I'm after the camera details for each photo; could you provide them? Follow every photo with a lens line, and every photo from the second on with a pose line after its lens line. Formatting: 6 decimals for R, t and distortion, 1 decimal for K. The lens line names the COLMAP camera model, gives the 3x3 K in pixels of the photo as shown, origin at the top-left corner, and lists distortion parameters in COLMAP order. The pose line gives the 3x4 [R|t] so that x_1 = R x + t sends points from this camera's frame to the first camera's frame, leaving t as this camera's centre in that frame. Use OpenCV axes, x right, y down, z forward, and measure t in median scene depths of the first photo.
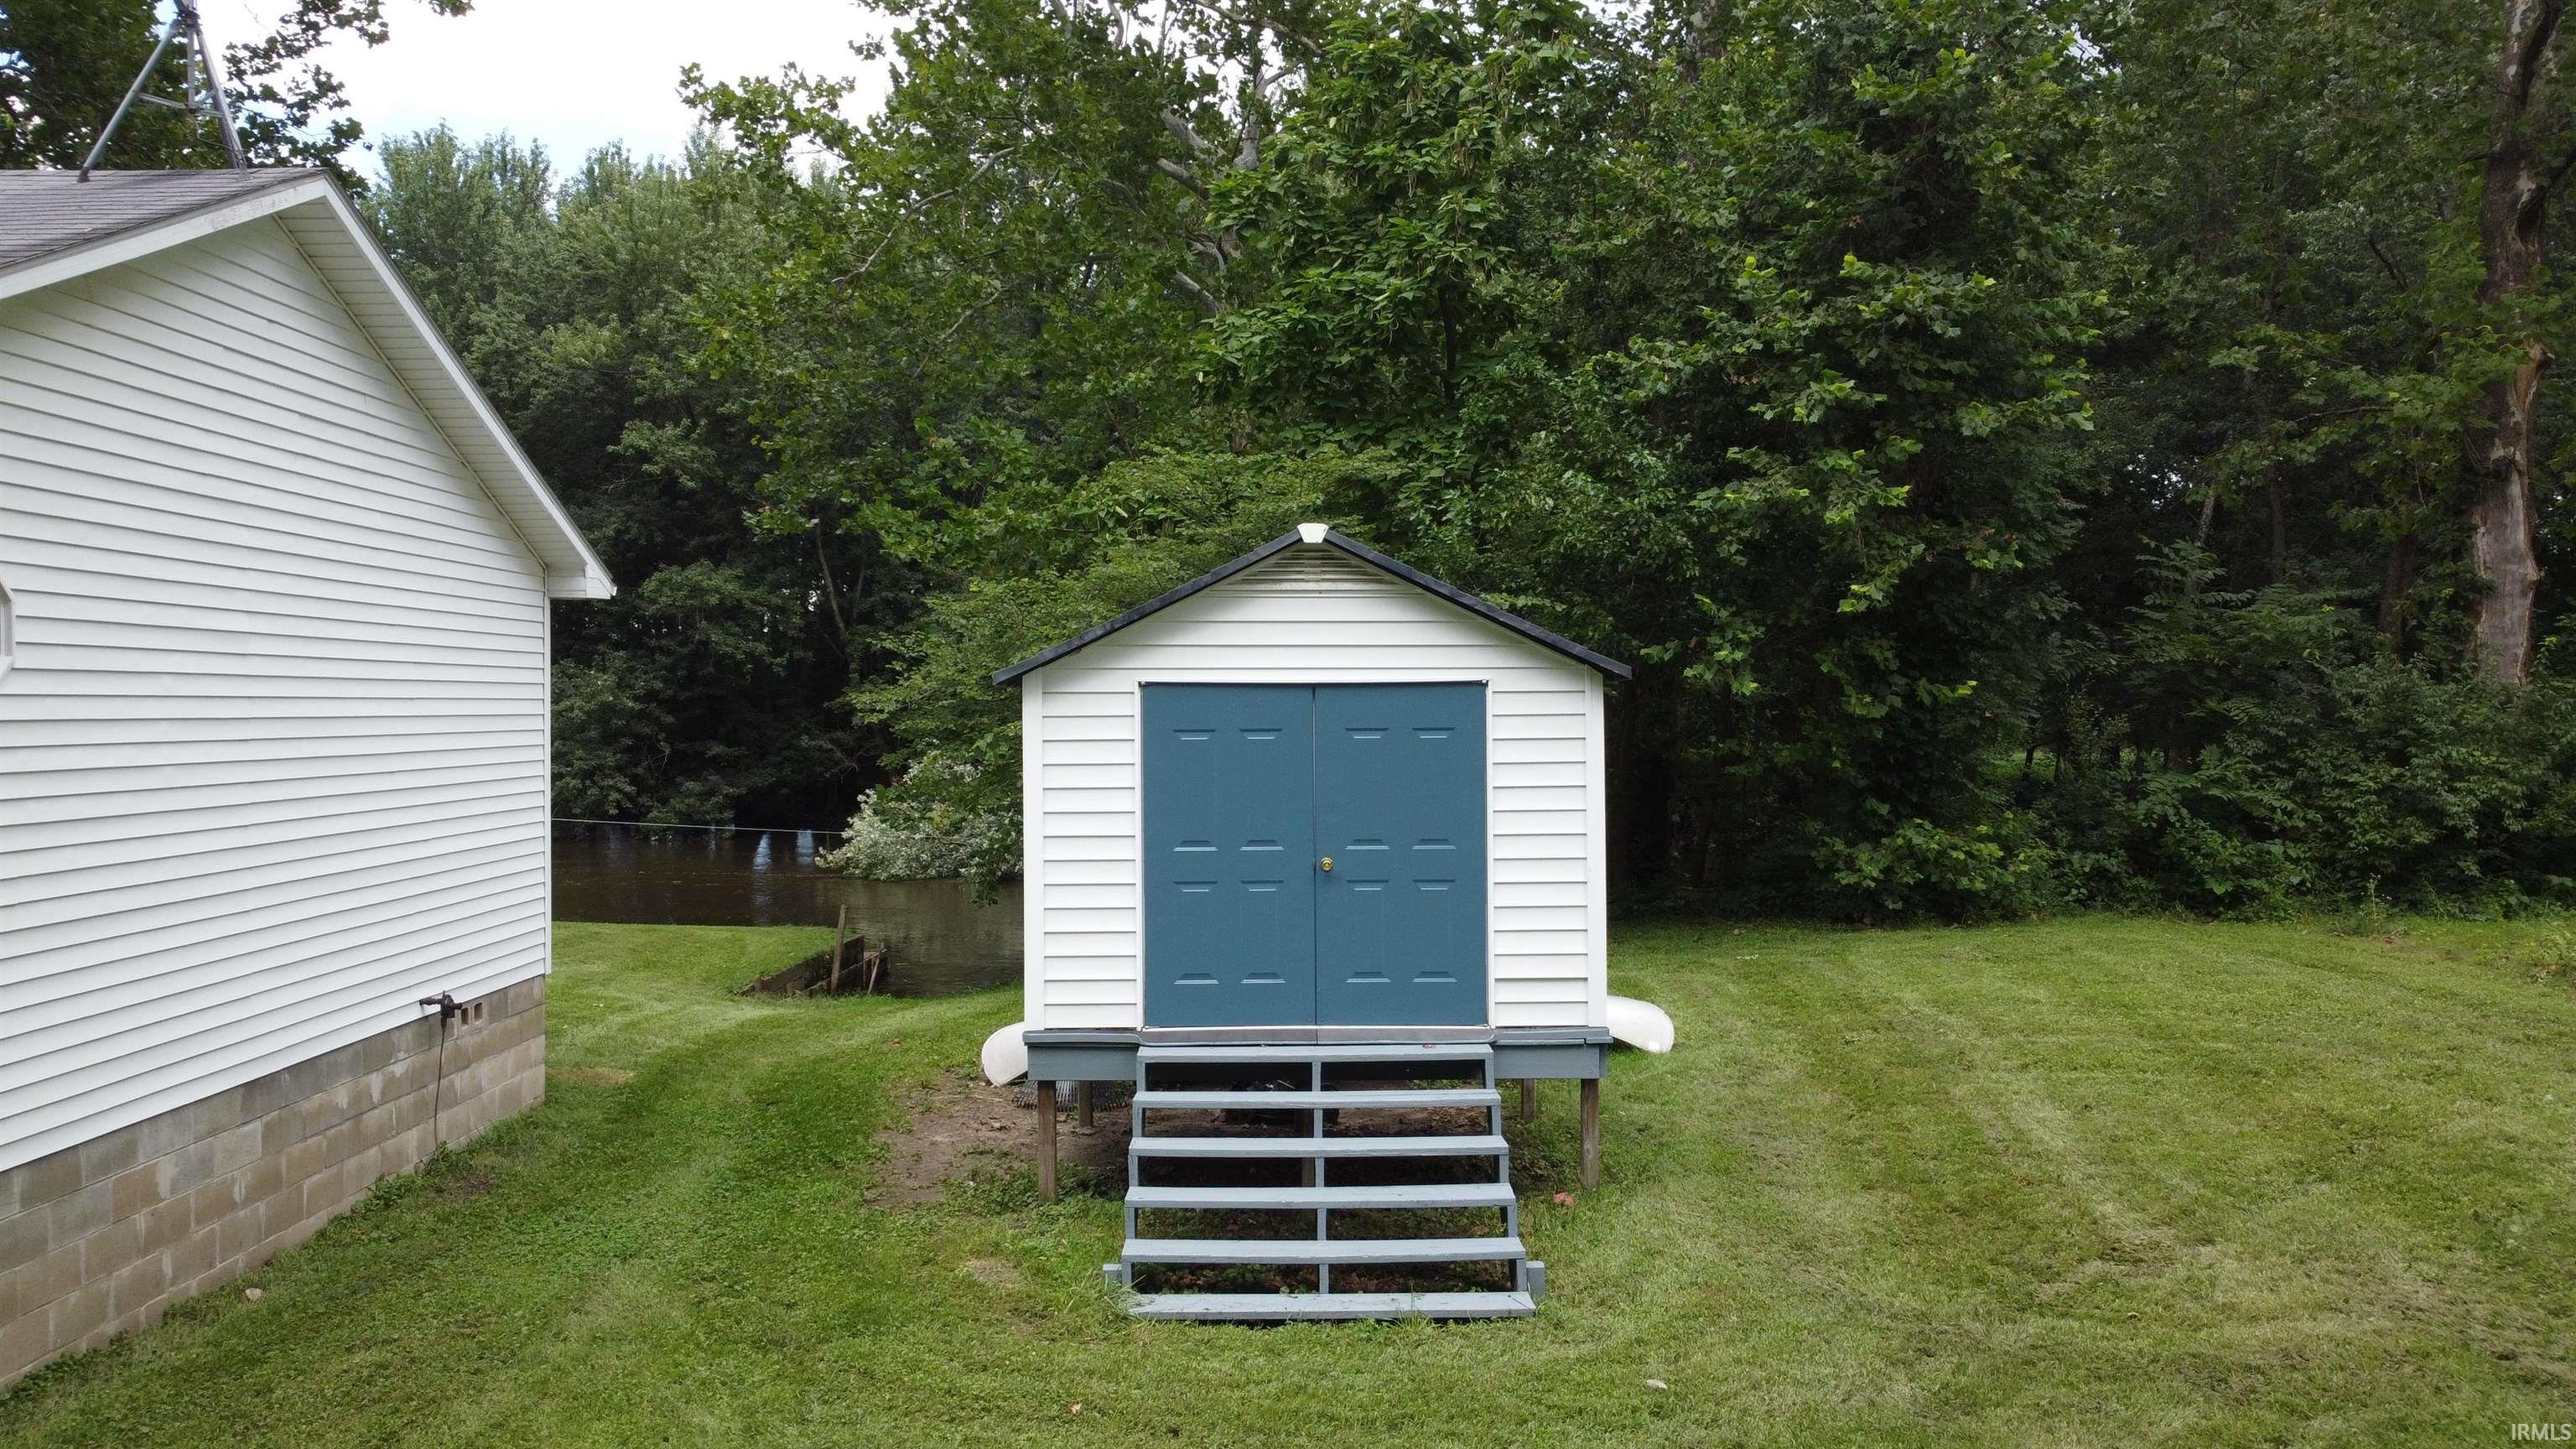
lens RADIAL K [[1927.8, 0, 1295.9], [0, 1927.8, 732.0], [0, 0, 1]] dist [0.003336, -0.010744]
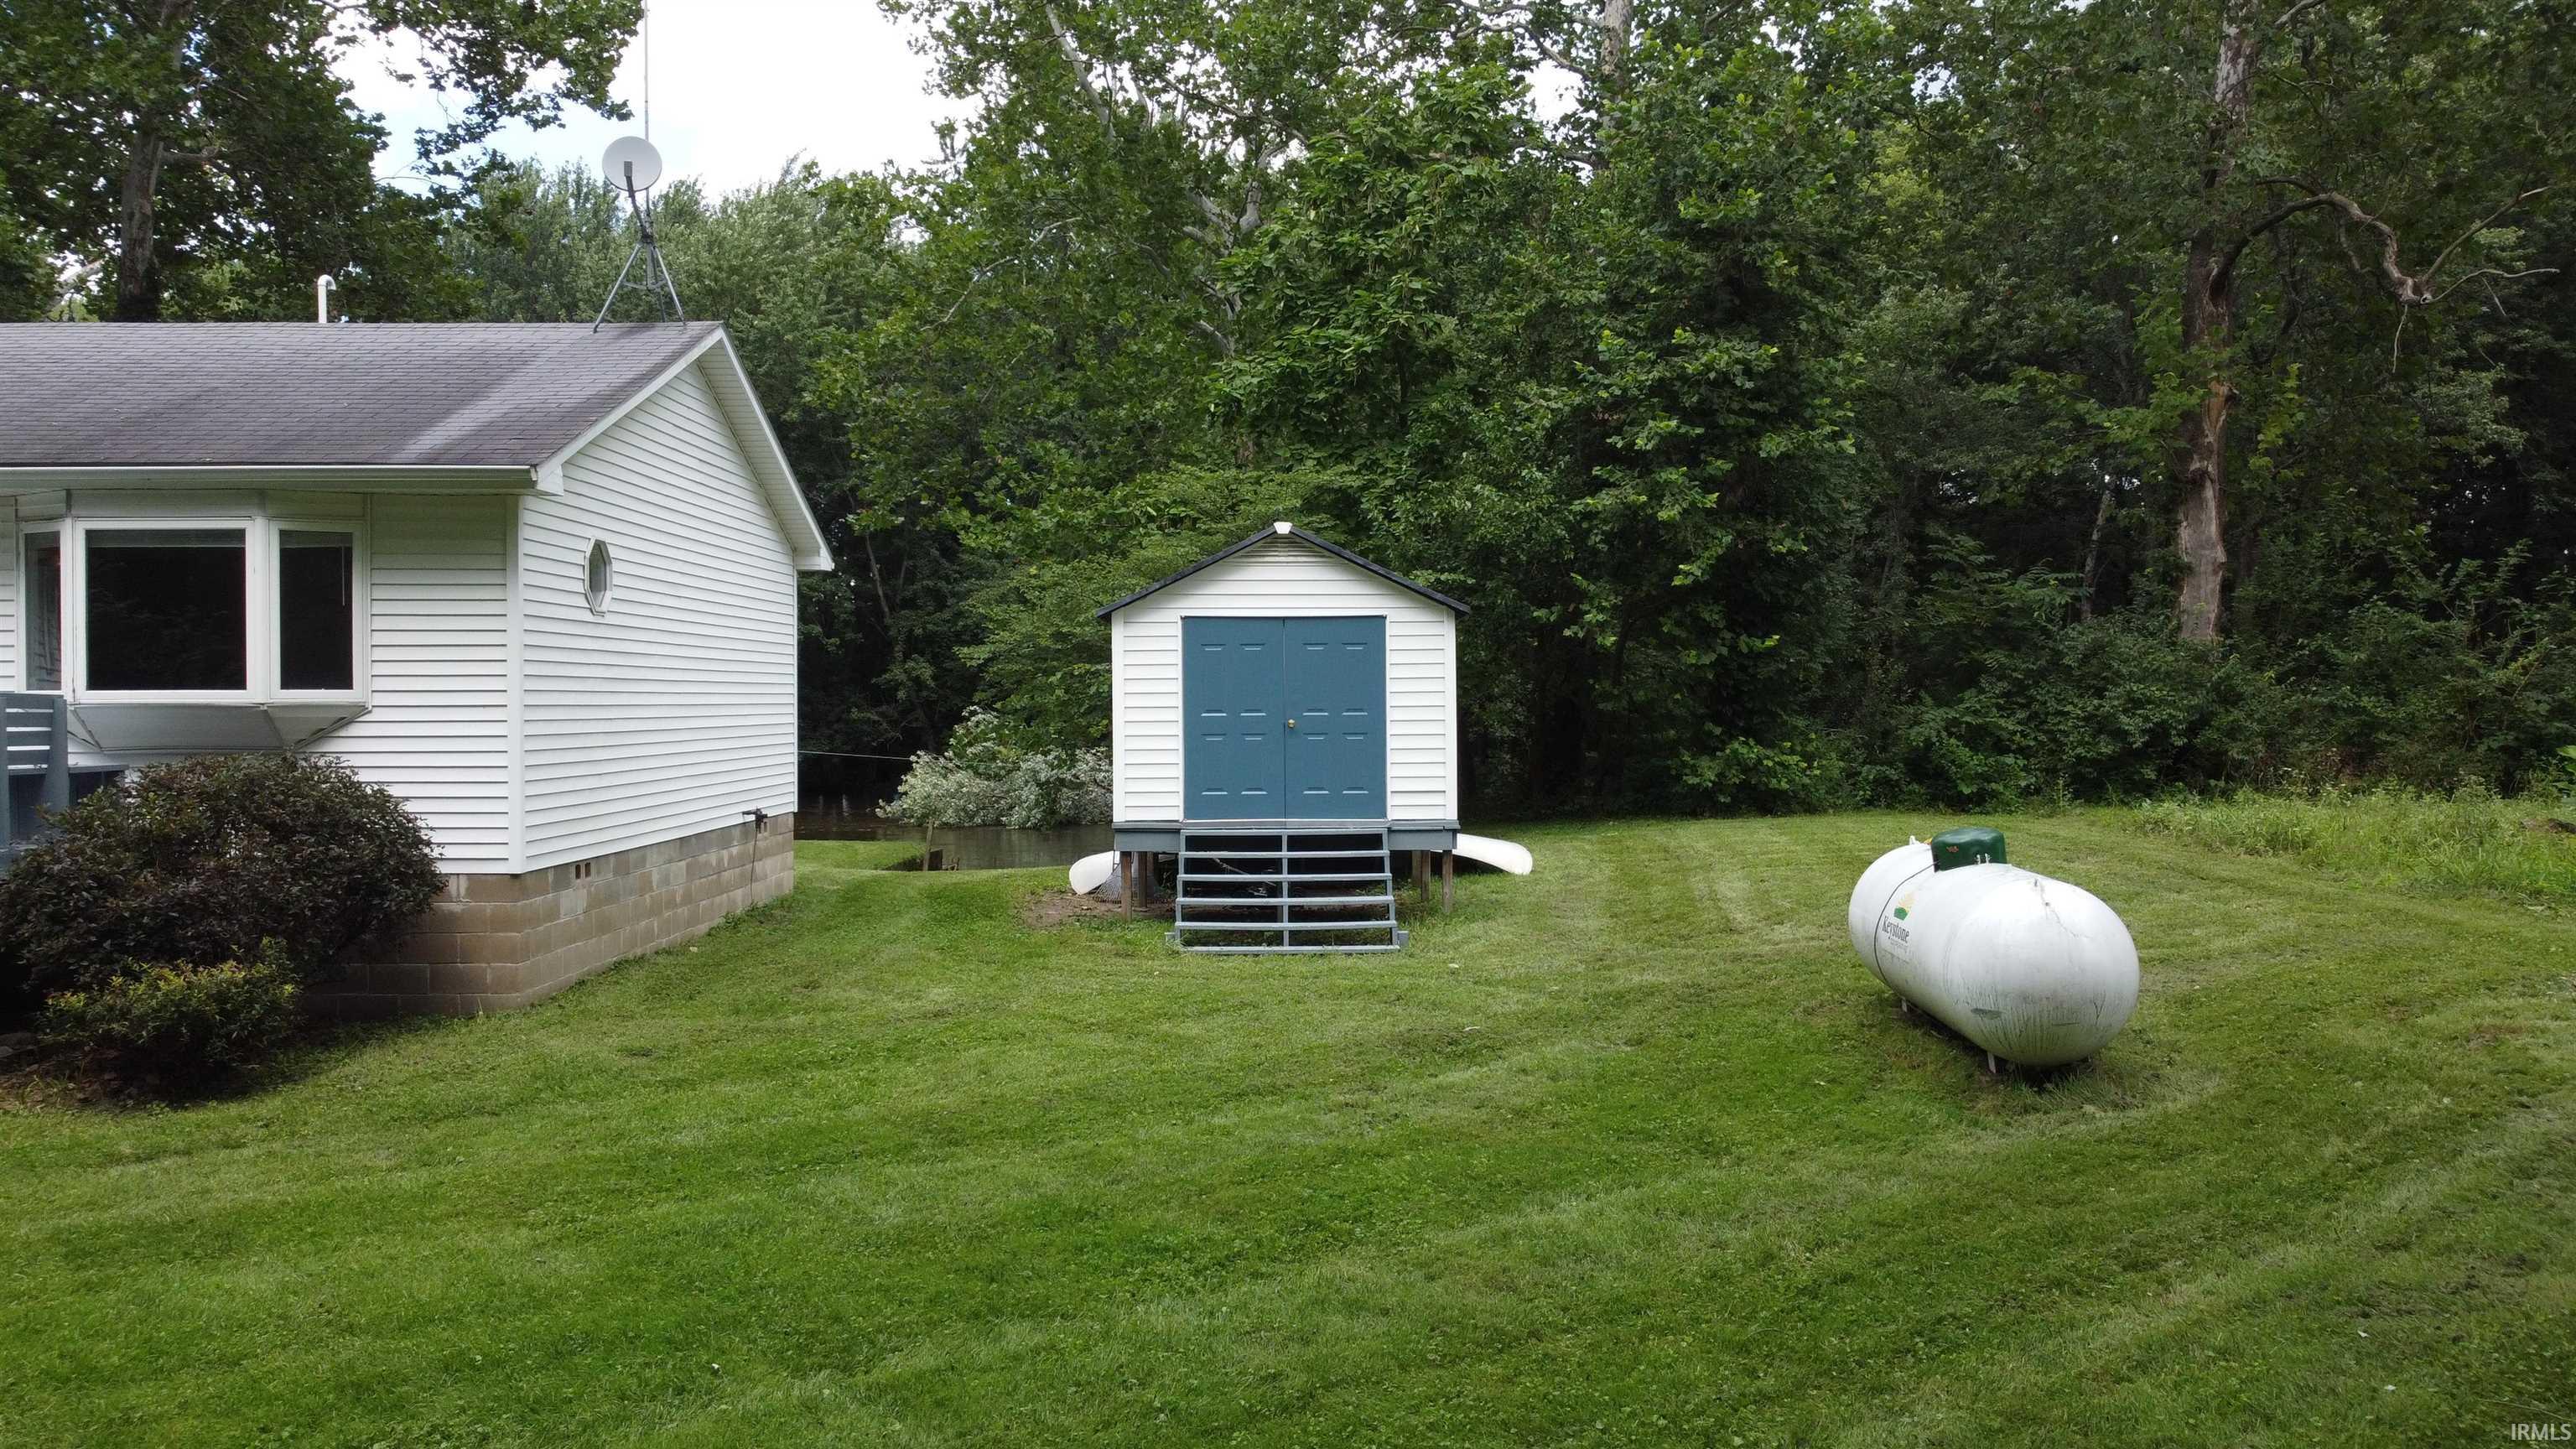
lens RADIAL K [[1927.8, 0, 1295.9], [0, 1927.8, 732.0], [0, 0, 1]] dist [0.003336, -0.010744]
pose [[0.999996, -0.000621, -0.002933, 0.012359], [0.000631, 0.999995, 0.003248, 0.035234], [0.002931, -0.003250, 0.999990, -0.346742]]
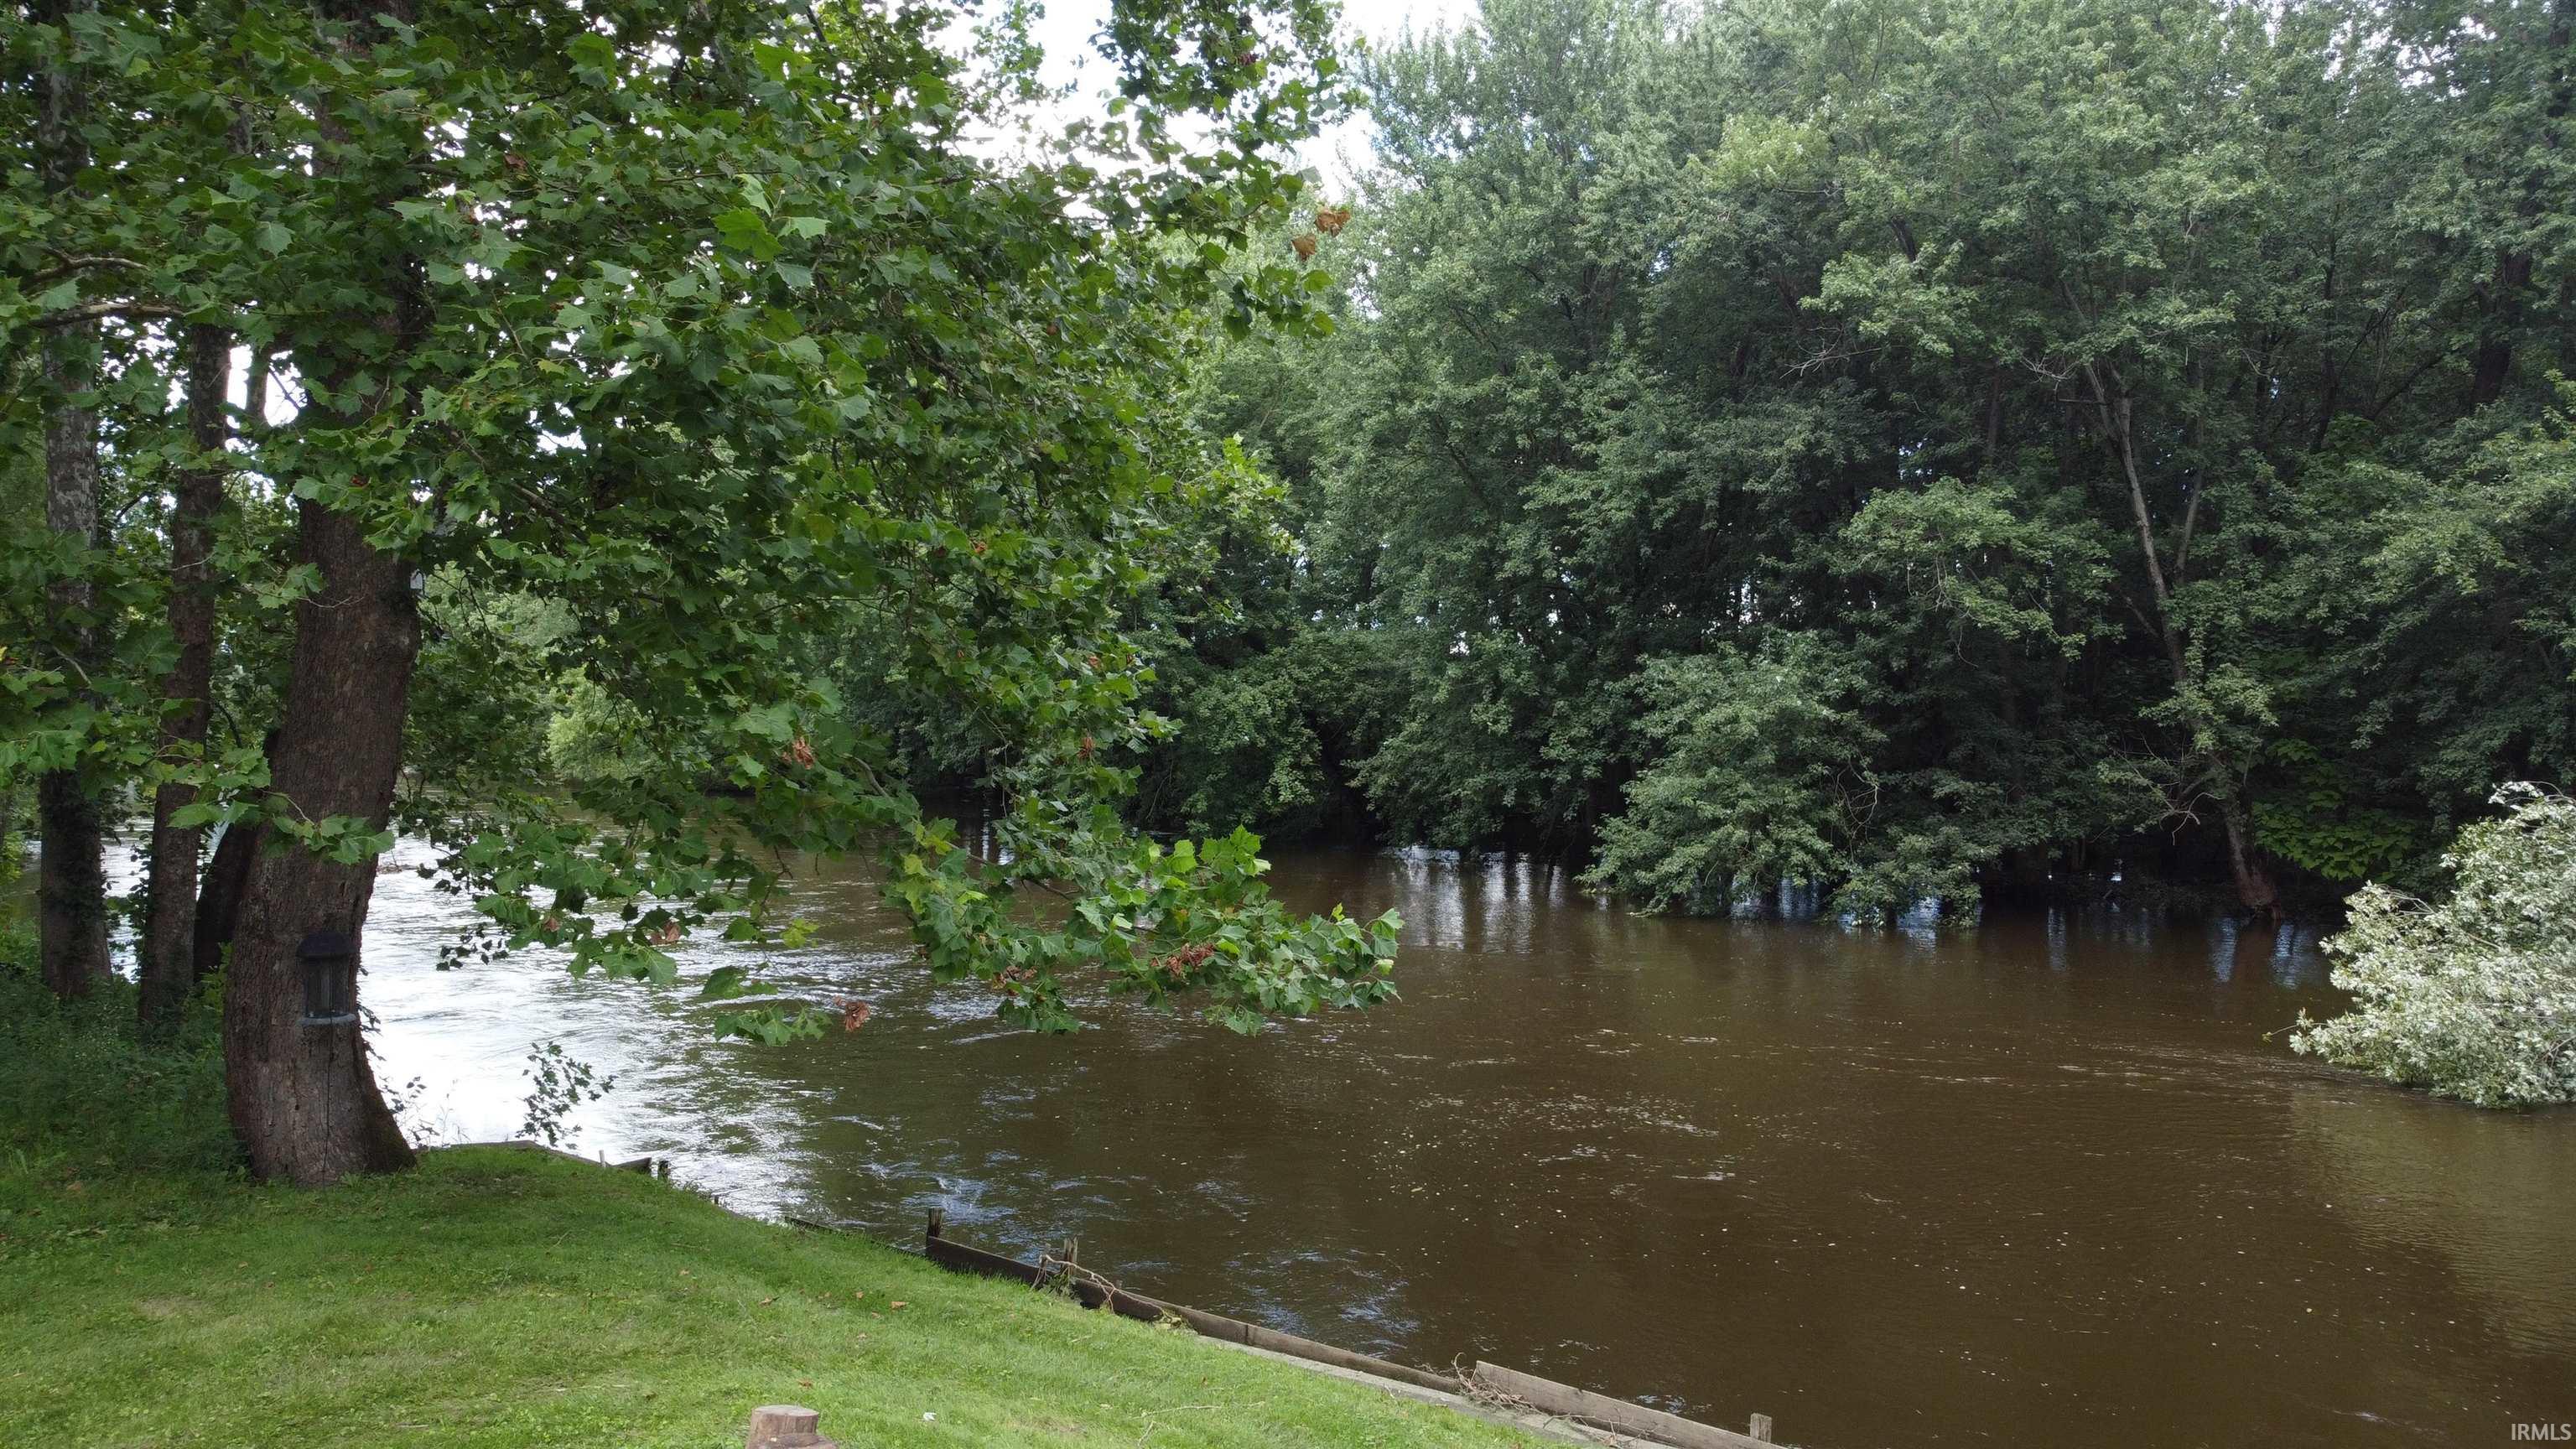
lens RADIAL K [[1927.8, 0, 1295.9], [0, 1927.8, 732.0], [0, 0, 1]] dist [0.003336, -0.010744]
pose [[0.864009, 0.008833, -0.503398, -0.505851], [-0.010494, 0.999945, -0.000466, -0.016426], [0.503366, 0.005685, 0.864054, 1.048031]]
